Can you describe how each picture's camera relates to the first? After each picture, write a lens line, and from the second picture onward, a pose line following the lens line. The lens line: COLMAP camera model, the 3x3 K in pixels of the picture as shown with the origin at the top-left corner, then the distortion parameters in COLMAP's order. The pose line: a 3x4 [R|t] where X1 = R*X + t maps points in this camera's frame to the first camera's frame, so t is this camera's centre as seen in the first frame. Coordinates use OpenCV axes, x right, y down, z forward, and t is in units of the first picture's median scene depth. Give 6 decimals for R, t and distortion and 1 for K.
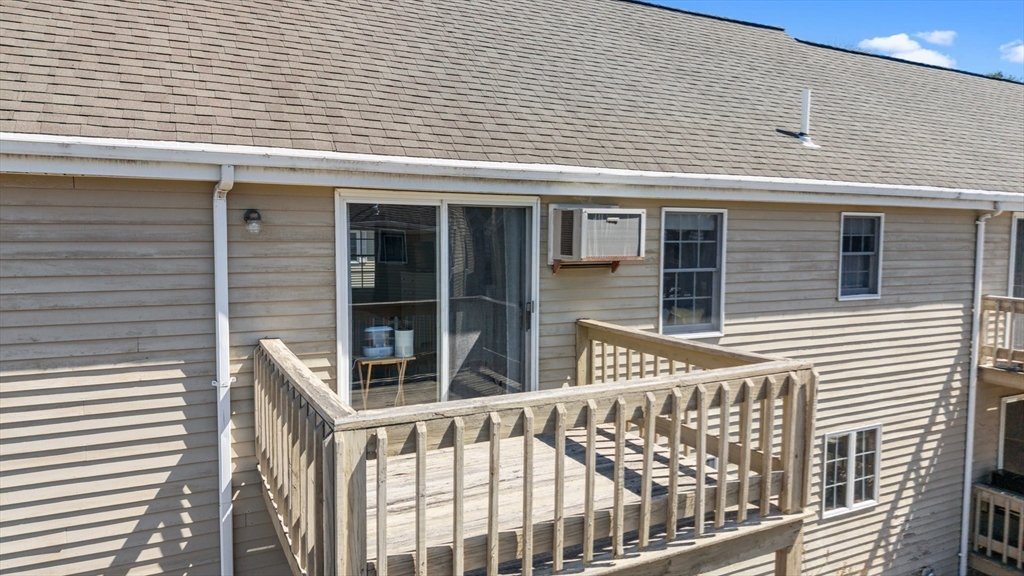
lens RADIAL K [[685.3, 0, 518.2], [0, 685.3, 283.0], [0, 0, 1]] dist [0.024135, -0.026833]
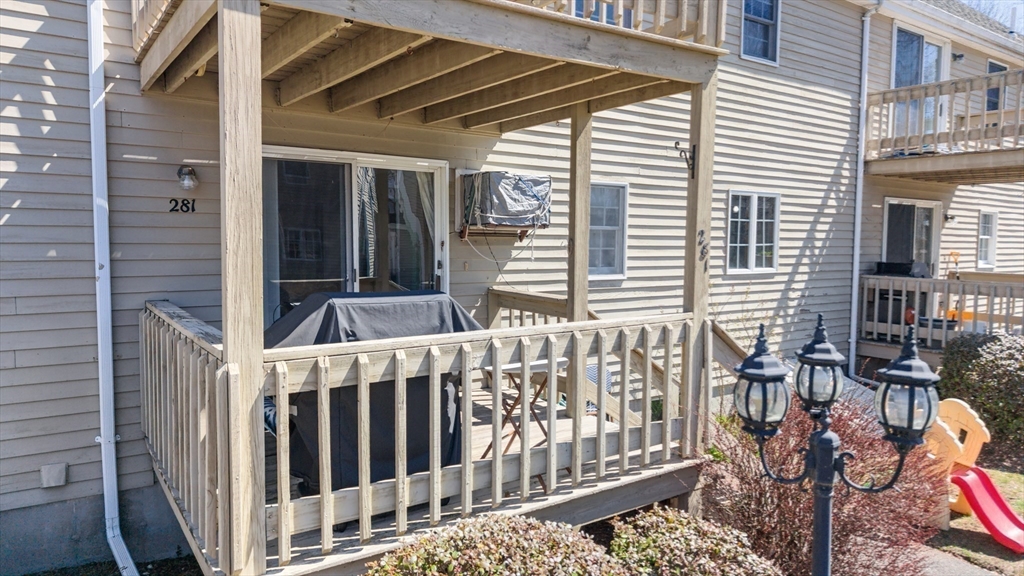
lens RADIAL K [[685.3, 0, 518.3], [0, 685.3, 287.9], [0, 0, 1]] dist [0.024135, -0.026833]
pose [[0.990581, -0.007557, 0.136718, -0.005657], [0.007349, 0.999971, 0.002026, 0.322701], [-0.136729, -0.001002, 0.990608, 0.025532]]
